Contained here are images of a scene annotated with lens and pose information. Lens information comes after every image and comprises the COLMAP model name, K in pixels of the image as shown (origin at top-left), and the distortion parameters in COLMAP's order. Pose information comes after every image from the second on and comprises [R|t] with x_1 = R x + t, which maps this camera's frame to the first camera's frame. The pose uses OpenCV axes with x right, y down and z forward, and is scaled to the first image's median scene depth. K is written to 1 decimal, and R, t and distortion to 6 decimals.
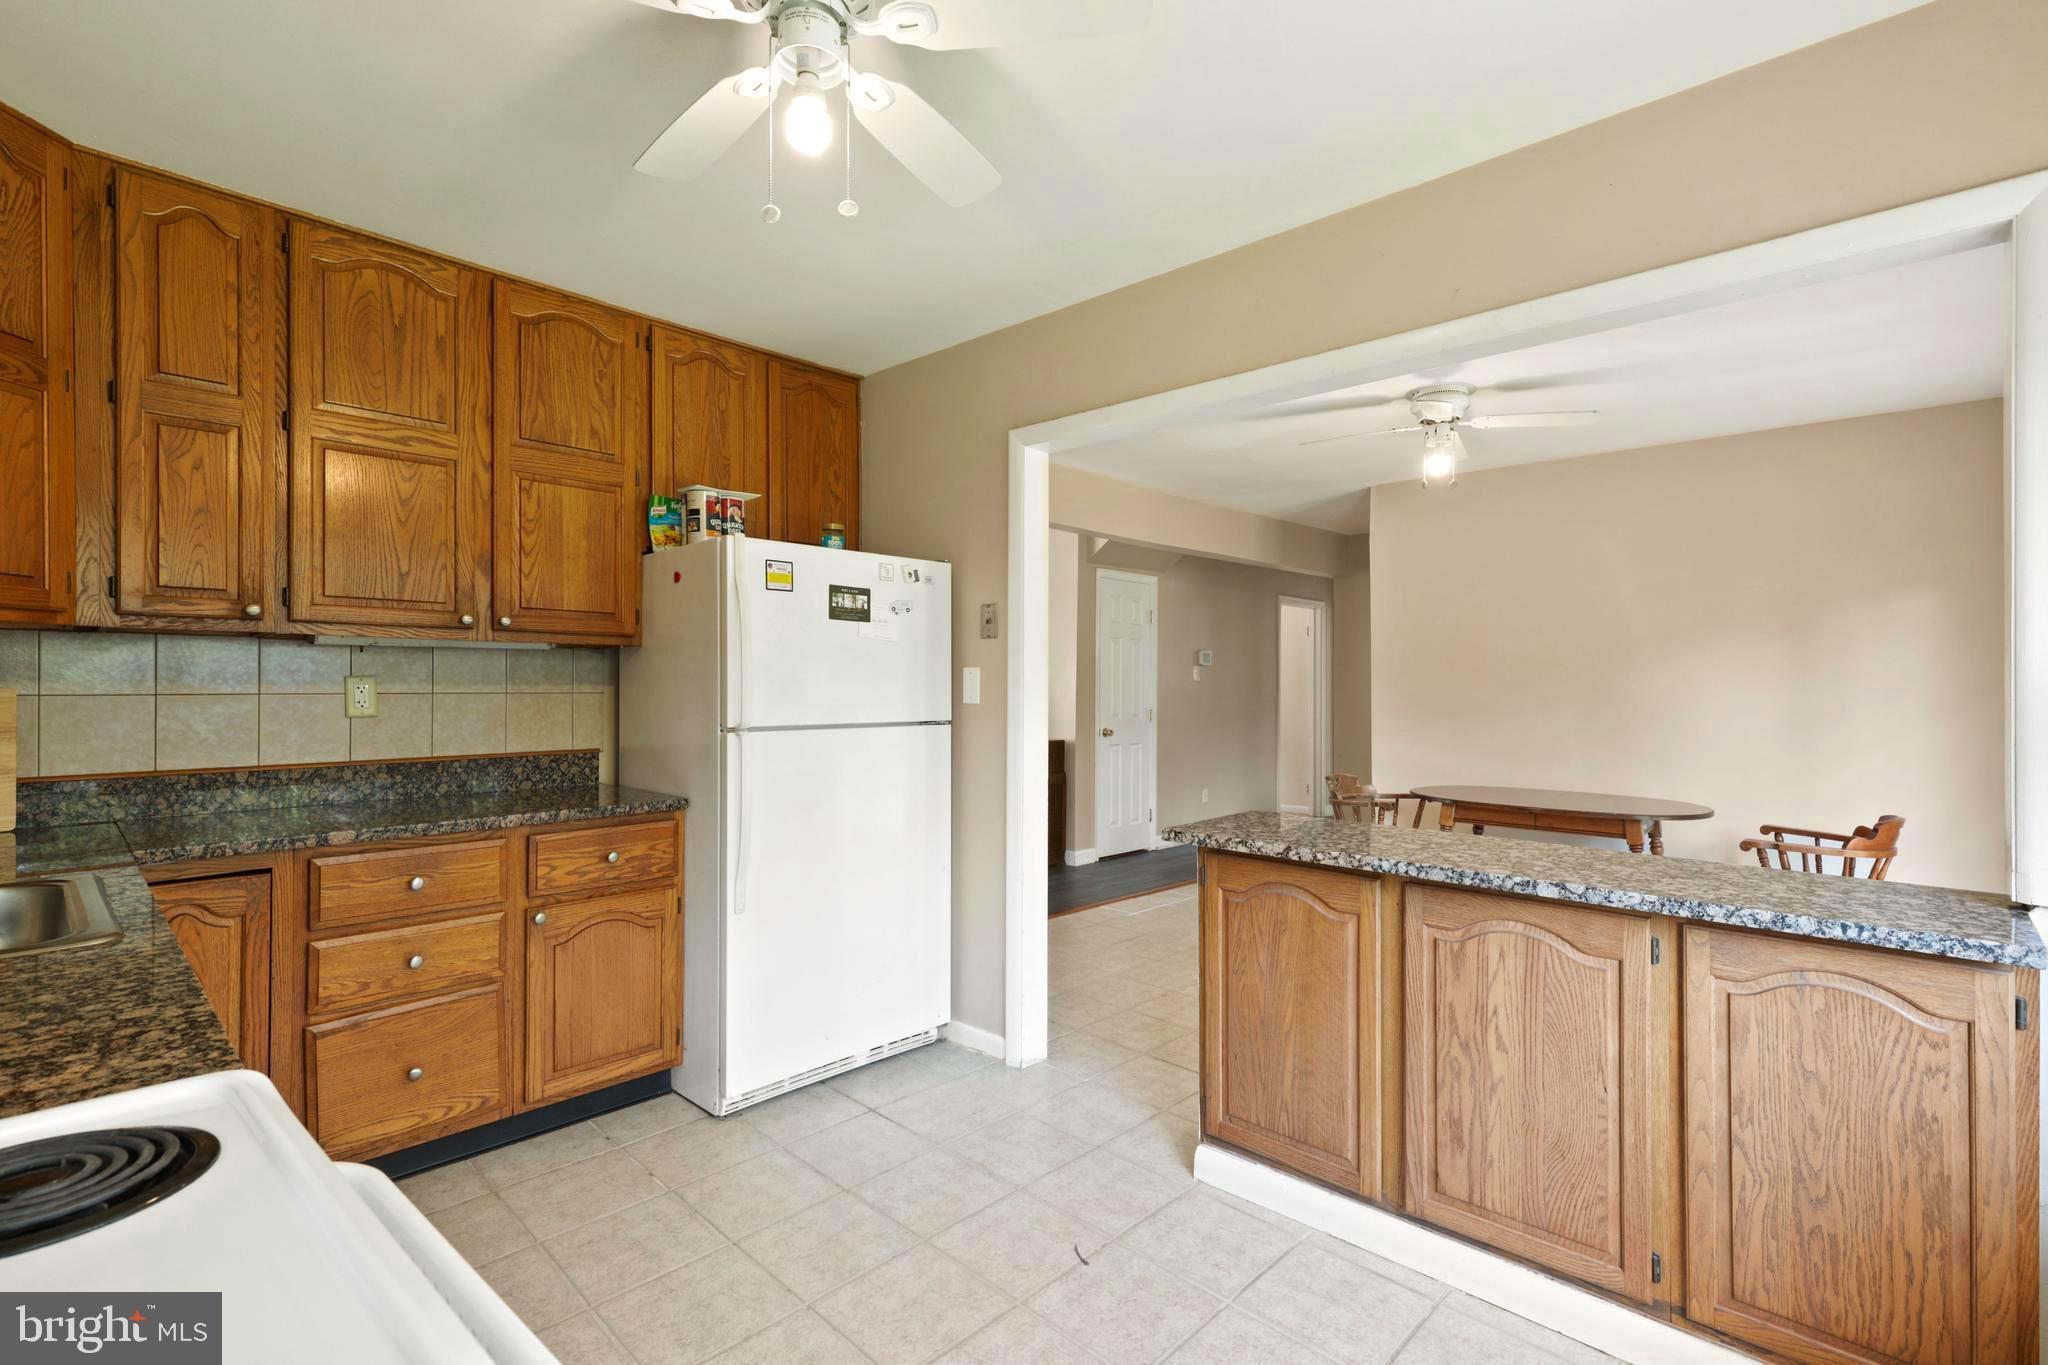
lens RADIAL K [[943.5, 0, 1044.0], [0, 943.5, 691.4], [0, 0, 1]] dist [0.004219, 0.000194]
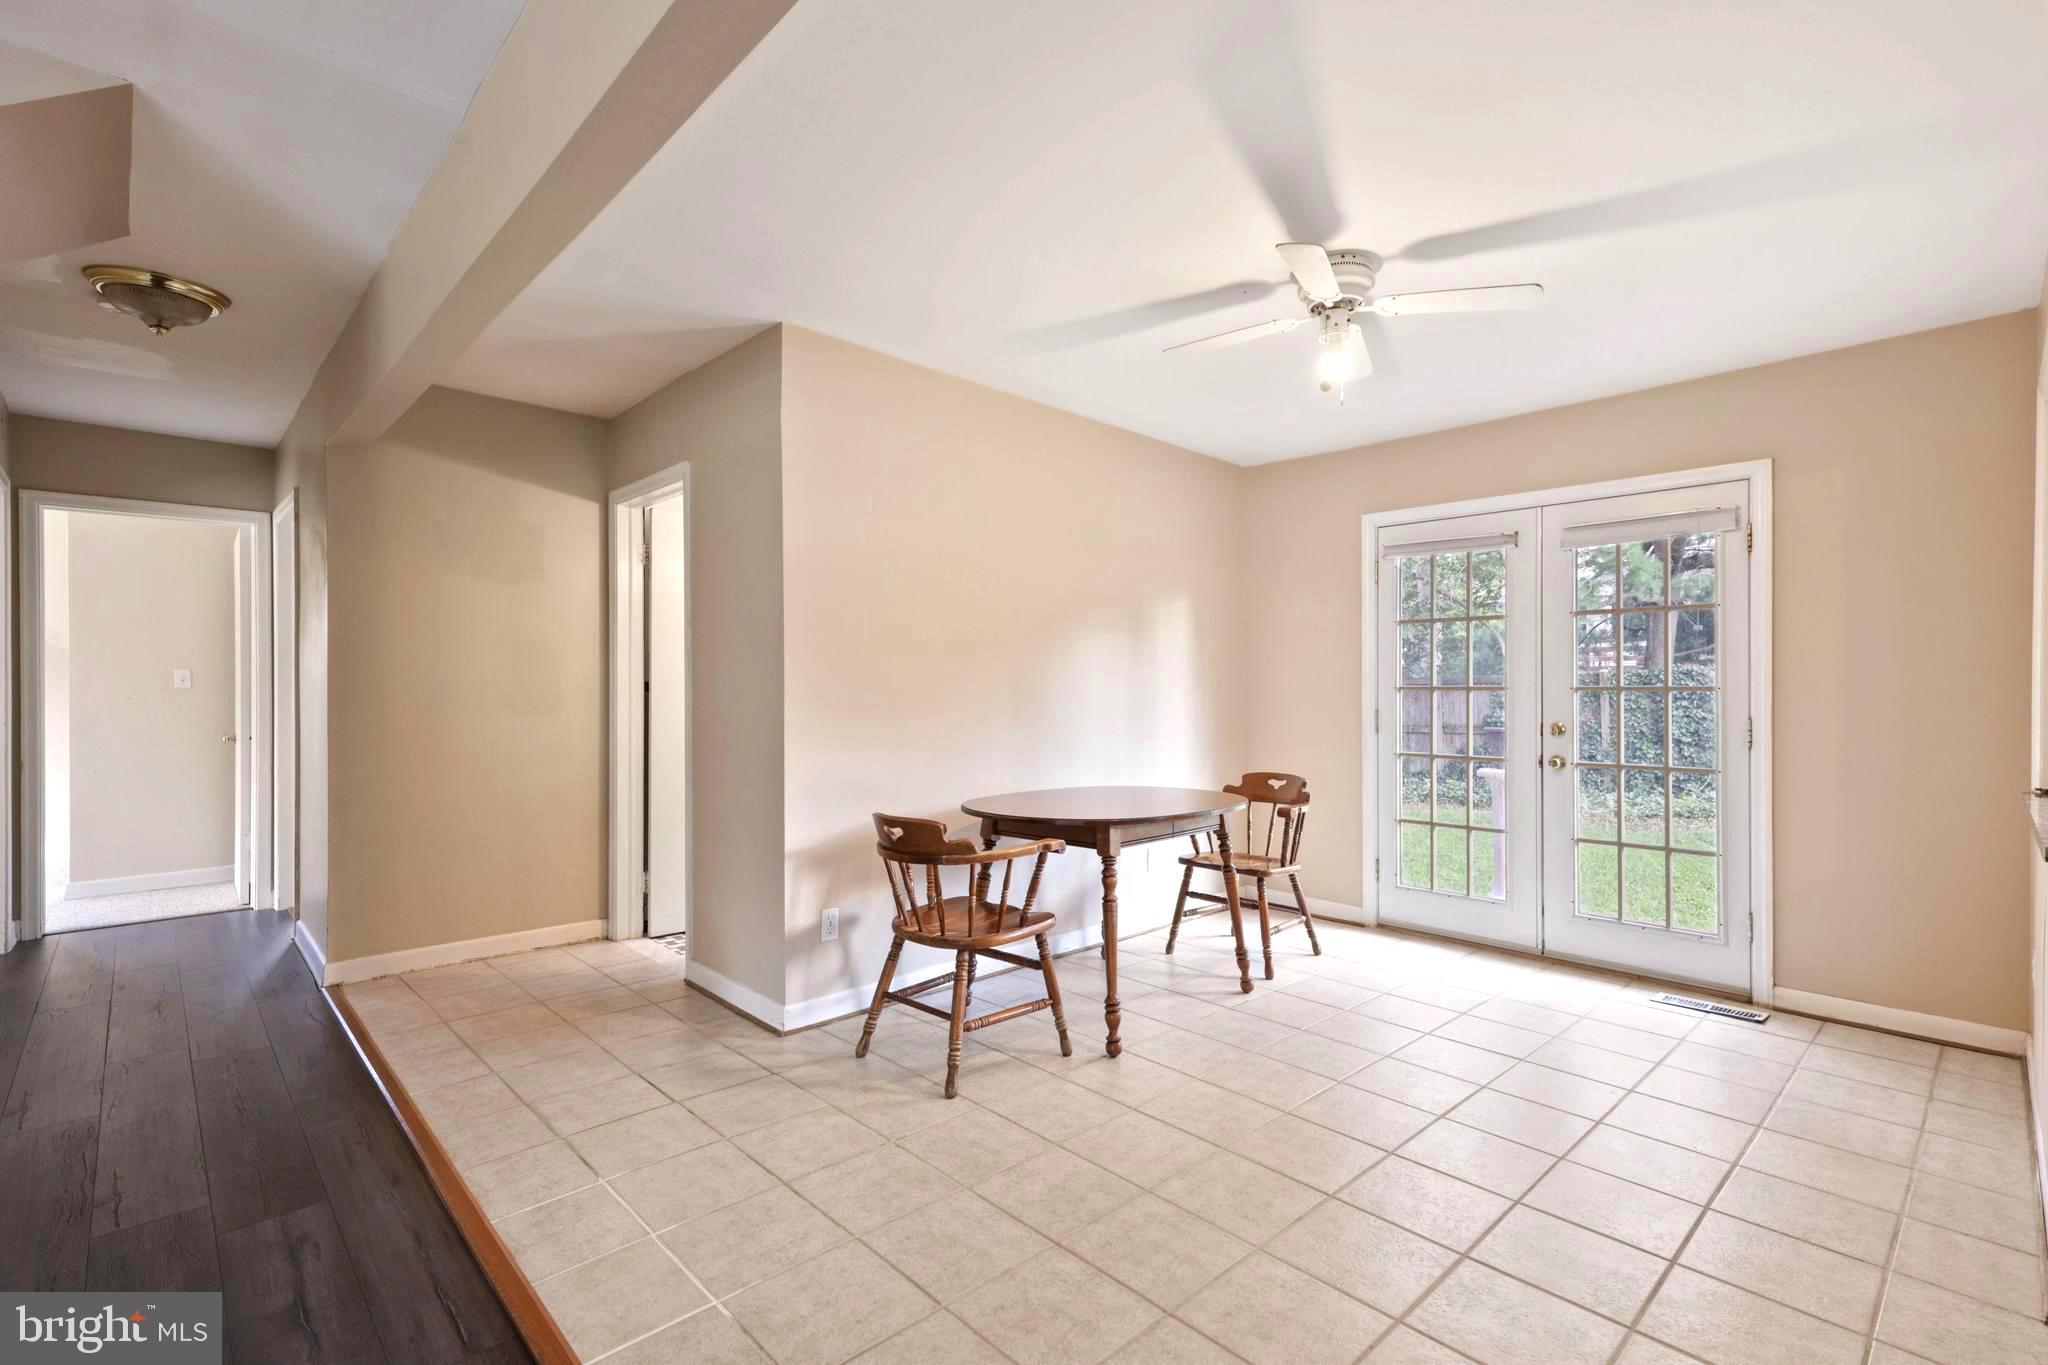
lens RADIAL K [[923.5, 0, 1024.0], [0, 923.5, 682.5], [0, 0, 1]] dist [0.010046, -0.000242]
pose [[0.067488, -0.004061, 0.997712, -0.487509], [0.001232, 0.999991, 0.003987, 0.007312], [-0.997719, 0.000960, 0.067493, 1.712909]]
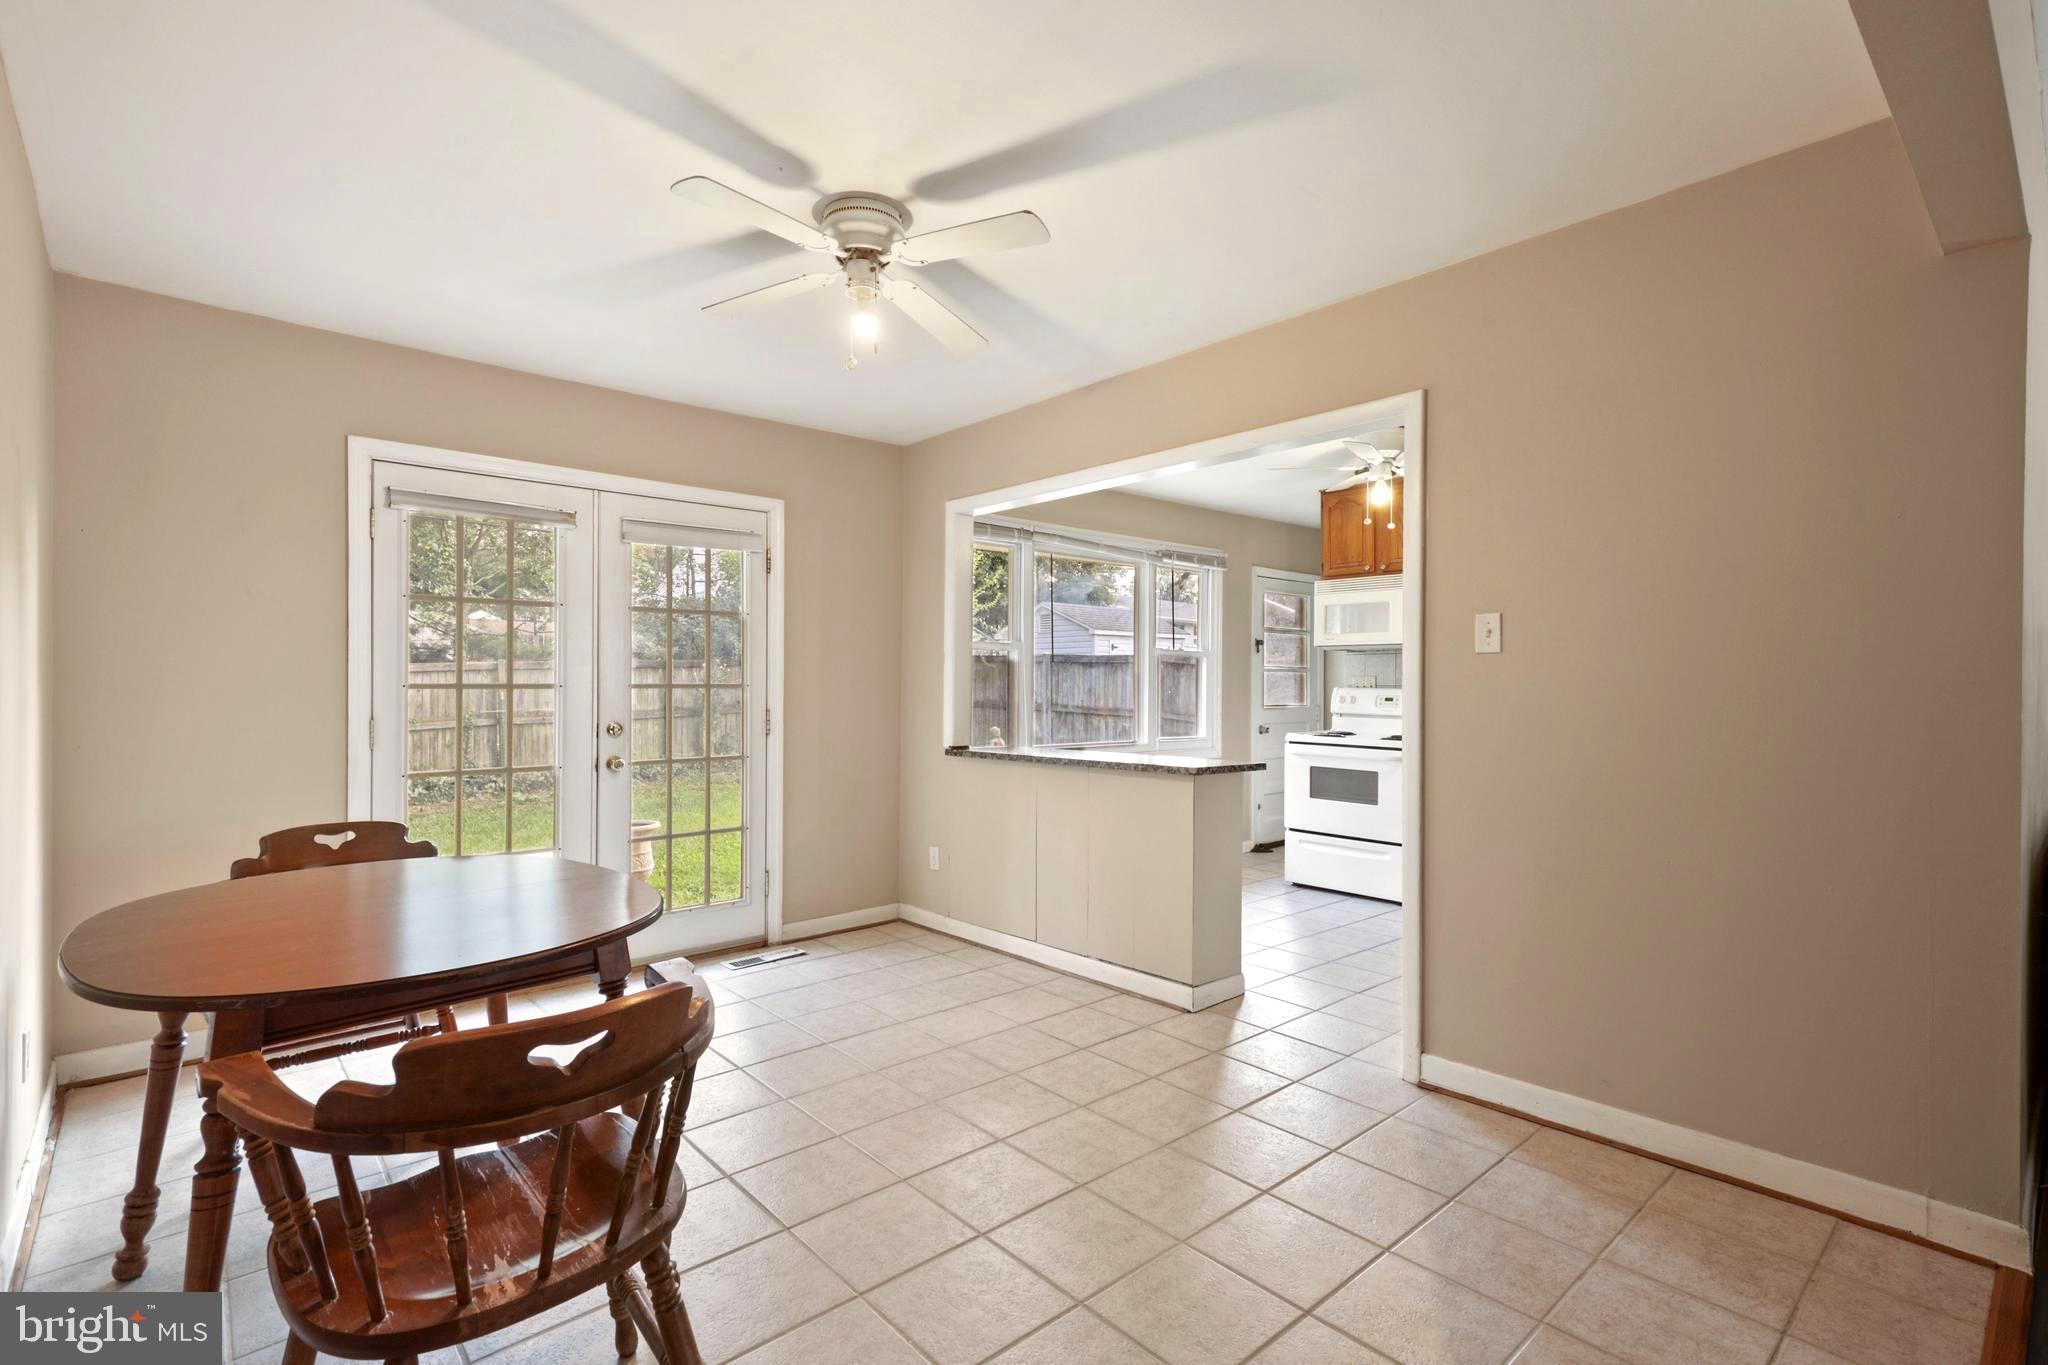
lens RADIAL K [[934.7, 0, 1008.9], [0, 934.7, 676.4], [0, 0, 1]] dist [0.048146, 0.000058]
pose [[-0.994086, -0.009553, 0.108175, 0.350968], [-0.010130, 0.999937, -0.004783, 0.009984], [-0.108123, -0.005851, -0.994120, 2.369010]]
